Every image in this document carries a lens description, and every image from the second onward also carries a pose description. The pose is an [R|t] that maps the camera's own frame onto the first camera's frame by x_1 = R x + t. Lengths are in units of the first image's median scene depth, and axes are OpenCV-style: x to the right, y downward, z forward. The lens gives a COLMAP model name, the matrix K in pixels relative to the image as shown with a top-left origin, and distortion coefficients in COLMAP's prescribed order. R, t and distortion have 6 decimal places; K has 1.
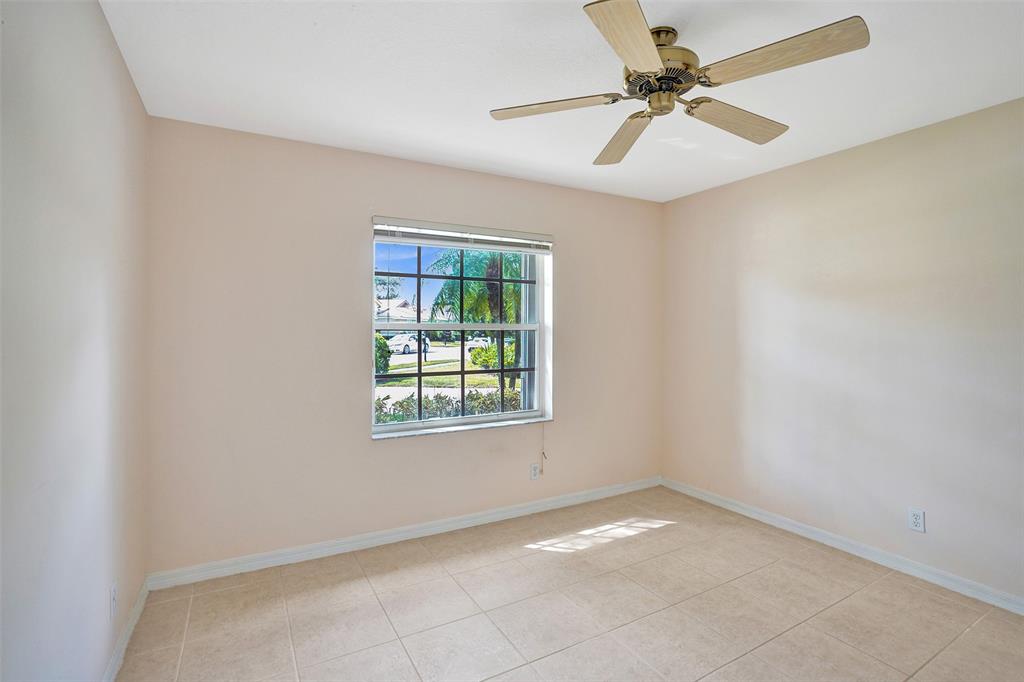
lens RADIAL K [[478.7, 0, 509.2], [0, 478.7, 337.5], [0, 0, 1]] dist [-0.065971, 0.021466]
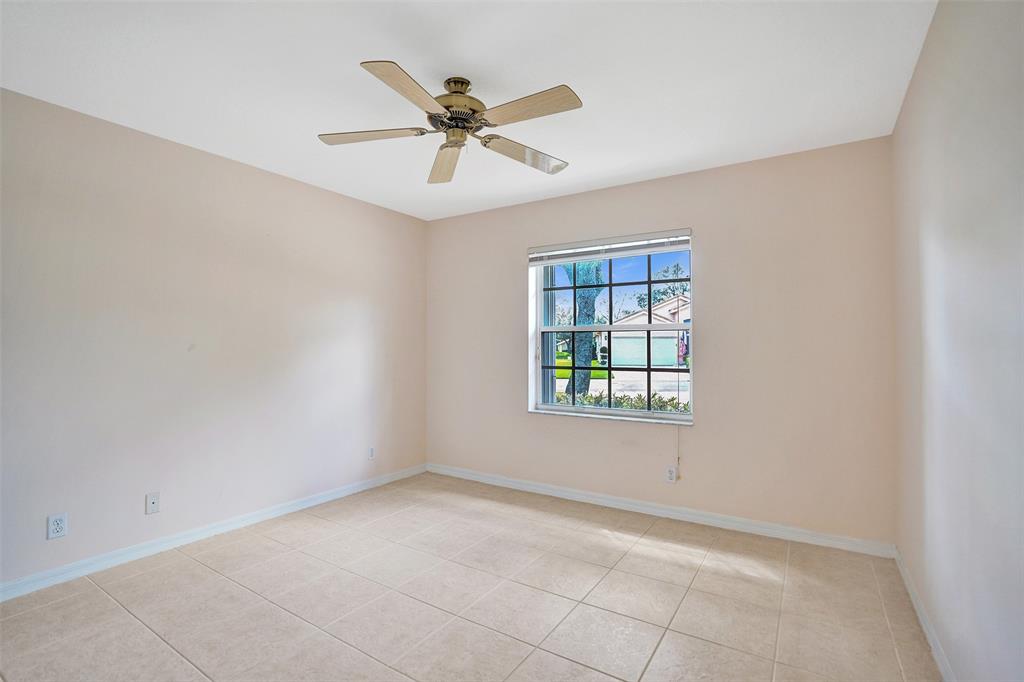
lens RADIAL K [[478.7, 0, 504.3], [0, 478.7, 344.5], [0, 0, 1]] dist [-0.065971, 0.021466]
pose [[0.457873, 0.004196, -0.889007, 0.784775], [-0.003752, 0.999989, 0.002787, 0.014374], [0.889009, 0.002060, 0.457884, 0.268030]]
